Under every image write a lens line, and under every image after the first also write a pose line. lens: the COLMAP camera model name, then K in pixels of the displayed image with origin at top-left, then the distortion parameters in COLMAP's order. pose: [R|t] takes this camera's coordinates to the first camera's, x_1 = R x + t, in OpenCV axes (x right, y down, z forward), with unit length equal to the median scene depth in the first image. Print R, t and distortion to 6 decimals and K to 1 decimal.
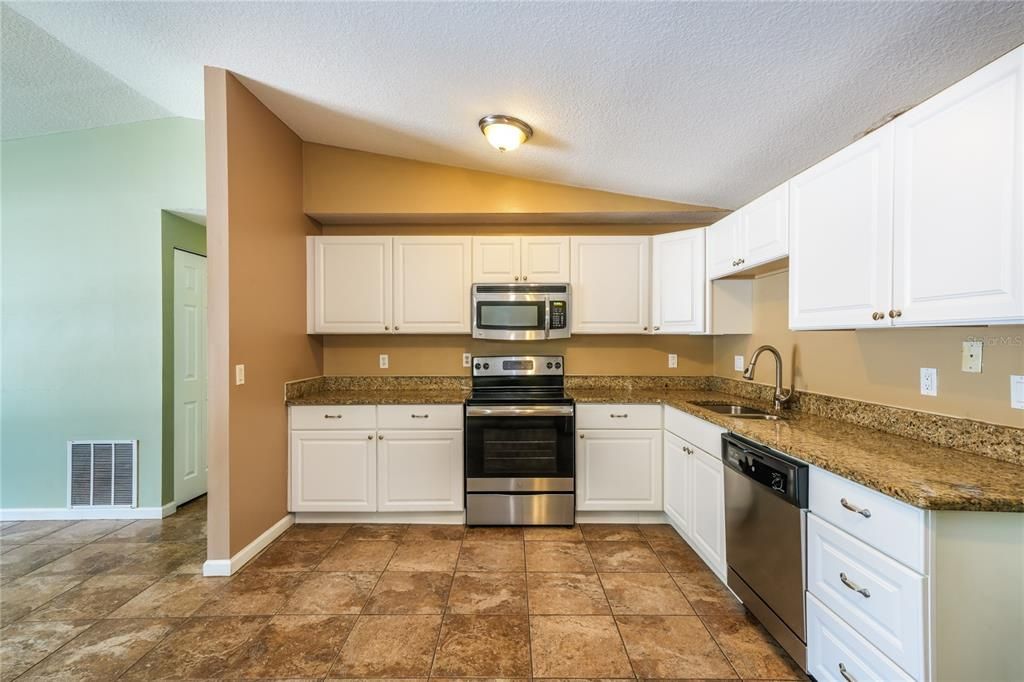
lens RADIAL K [[452.7, 0, 513.5], [0, 452.7, 342.0], [0, 0, 1]] dist [0.004289, 0.000937]
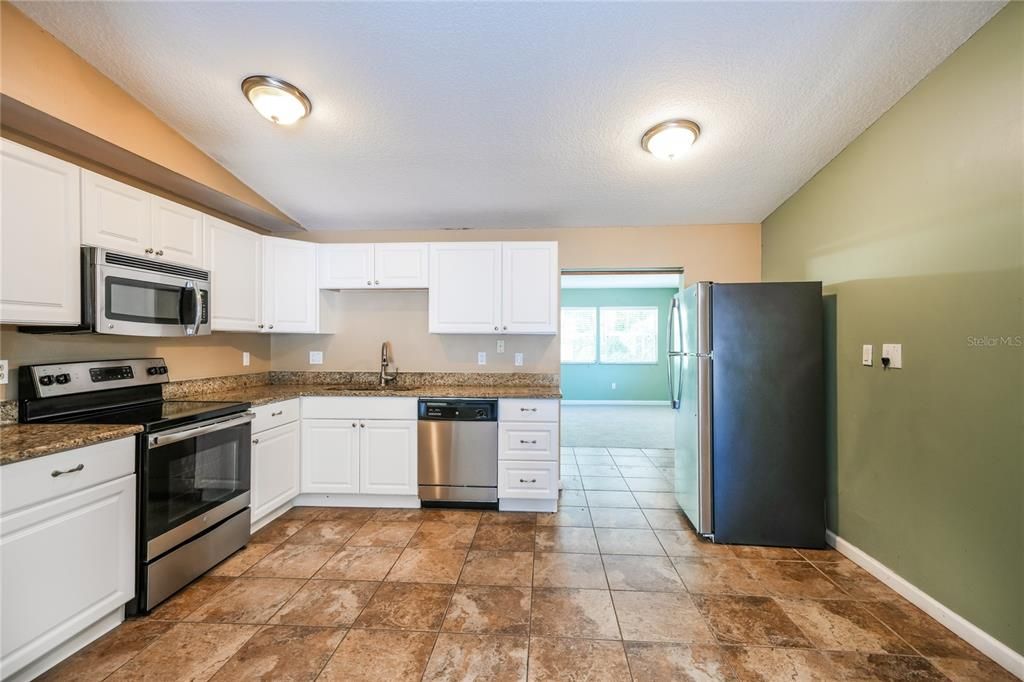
lens RADIAL K [[452.7, 0, 512.5], [0, 452.7, 340.2], [0, 0, 1]] dist [0.004289, 0.000937]
pose [[0.074235, 0.002013, 0.997239, -0.735258], [0.000451, 0.999998, -0.002052, 0.002999], [-0.997241, 0.000602, 0.074234, 0.407890]]
